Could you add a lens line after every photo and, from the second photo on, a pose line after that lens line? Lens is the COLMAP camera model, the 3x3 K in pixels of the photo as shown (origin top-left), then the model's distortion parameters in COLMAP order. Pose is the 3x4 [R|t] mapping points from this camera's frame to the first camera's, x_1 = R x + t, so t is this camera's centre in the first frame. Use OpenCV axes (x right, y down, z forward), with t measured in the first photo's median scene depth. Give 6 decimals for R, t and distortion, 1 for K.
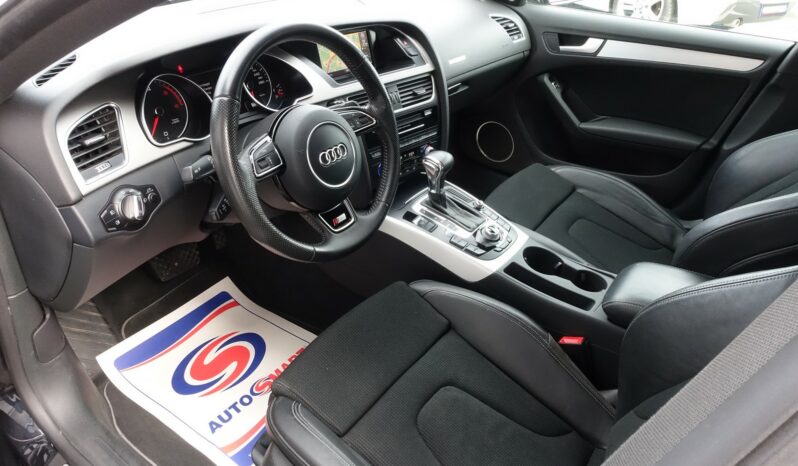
lens RADIAL K [[549.5, 0, 401.1], [0, 549.5, 233.7], [0, 0, 1]] dist [-0.000594, -0.004327]
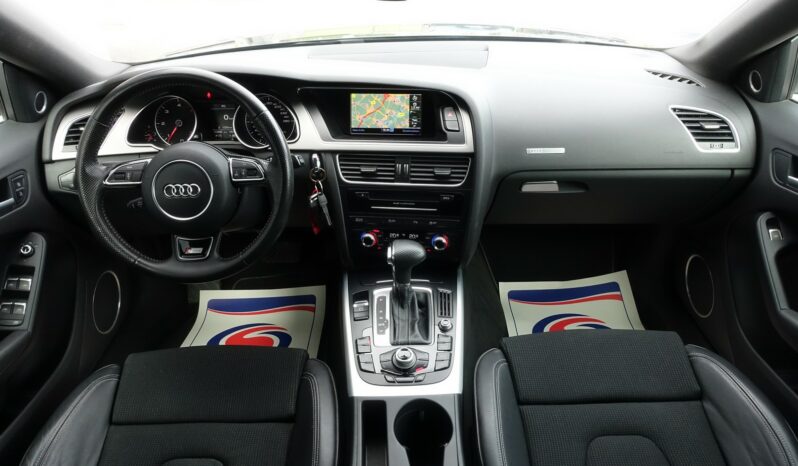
lens RADIAL K [[549.5, 0, 400.0], [0, 549.5, 233.6], [0, 0, 1]] dist [-0.000594, -0.004327]
pose [[0.590623, 0.344975, -0.729491, 0.511677], [-0.388489, 0.913912, 0.117653, -0.193521], [0.707277, 0.213911, 0.673796, 0.314777]]
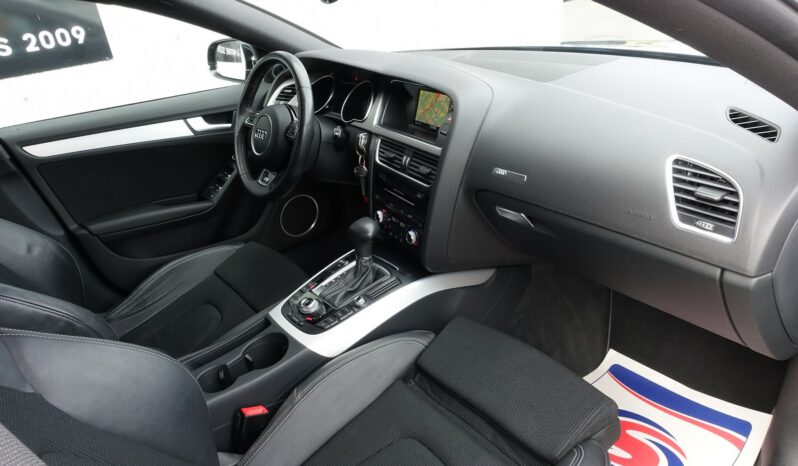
lens RADIAL K [[549.5, 0, 397.2], [0, 549.5, 231.1], [0, 0, 1]] dist [-0.000594, -0.004327]
pose [[-0.289199, 0.382588, -0.877491, 0.672825], [-0.441869, 0.759810, 0.476908, -0.460296], [0.849185, 0.525657, -0.050683, 0.832757]]
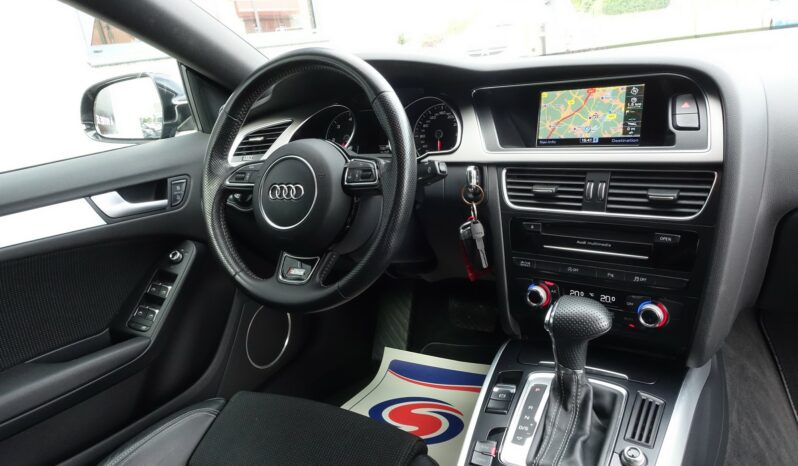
lens RADIAL K [[549.5, 0, 398.4], [0, 549.5, 230.2], [0, 0, 1]] dist [-0.000594, -0.004327]
pose [[0.092308, 0.239579, -0.966479, 0.406016], [-0.414752, 0.891666, 0.181421, -0.173548], [0.905241, 0.384102, 0.181674, 0.547738]]
